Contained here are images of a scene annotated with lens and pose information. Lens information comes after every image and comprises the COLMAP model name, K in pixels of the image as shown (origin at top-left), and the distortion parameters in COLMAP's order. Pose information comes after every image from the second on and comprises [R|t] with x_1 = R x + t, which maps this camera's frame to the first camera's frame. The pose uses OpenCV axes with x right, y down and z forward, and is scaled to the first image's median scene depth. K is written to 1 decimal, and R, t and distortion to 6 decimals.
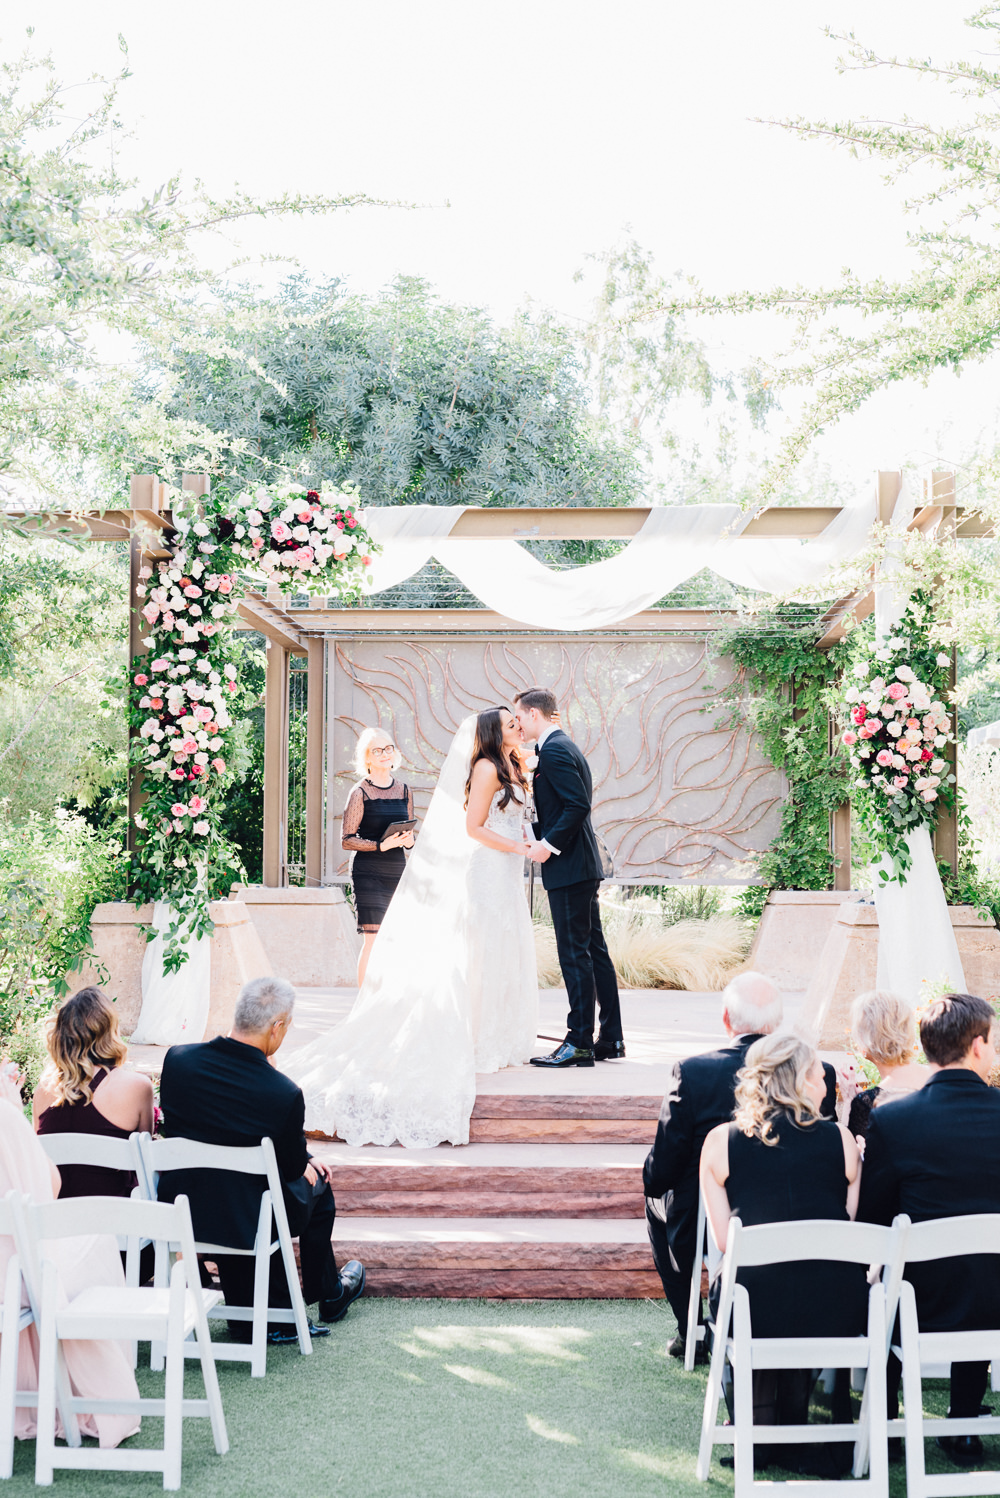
lens RADIAL K [[2354.0, 0, 500.0], [0, 2354.0, 749.0], [0, 0, 1]] dist [-0.020399, 0.001411]
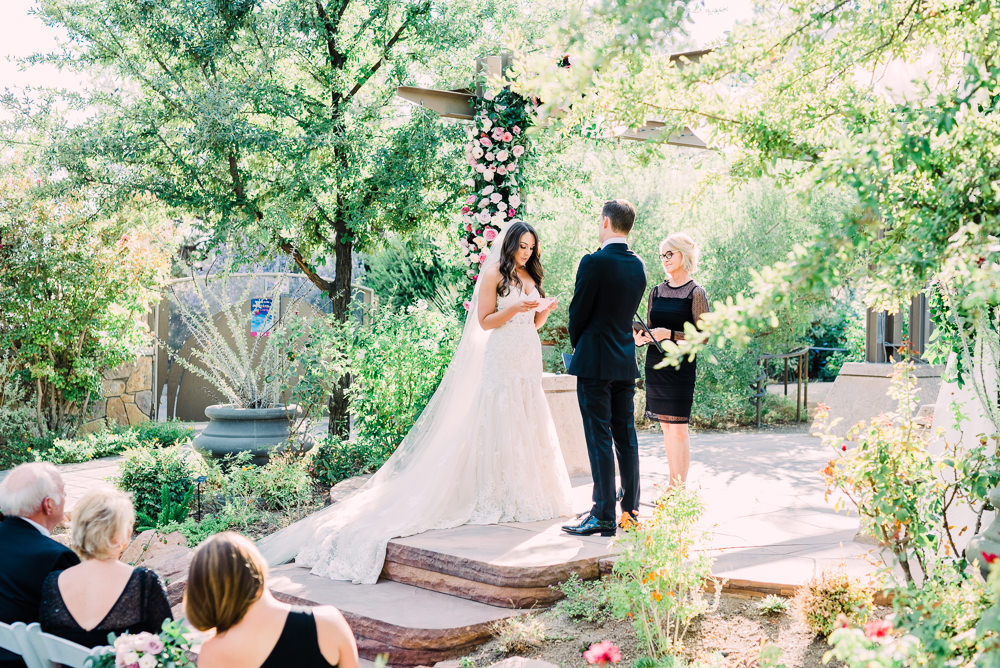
lens RADIAL K [[1539.9, 0, 500.0], [0, 1539.9, 334.0], [0, 0, 1]] dist [0.004629, -0.003869]
pose [[0.687704, 0.023864, -0.725599, 0.508099], [0.017321, 0.998636, 0.049260, -0.001537], [0.725784, -0.046444, 0.686353, 0.402813]]
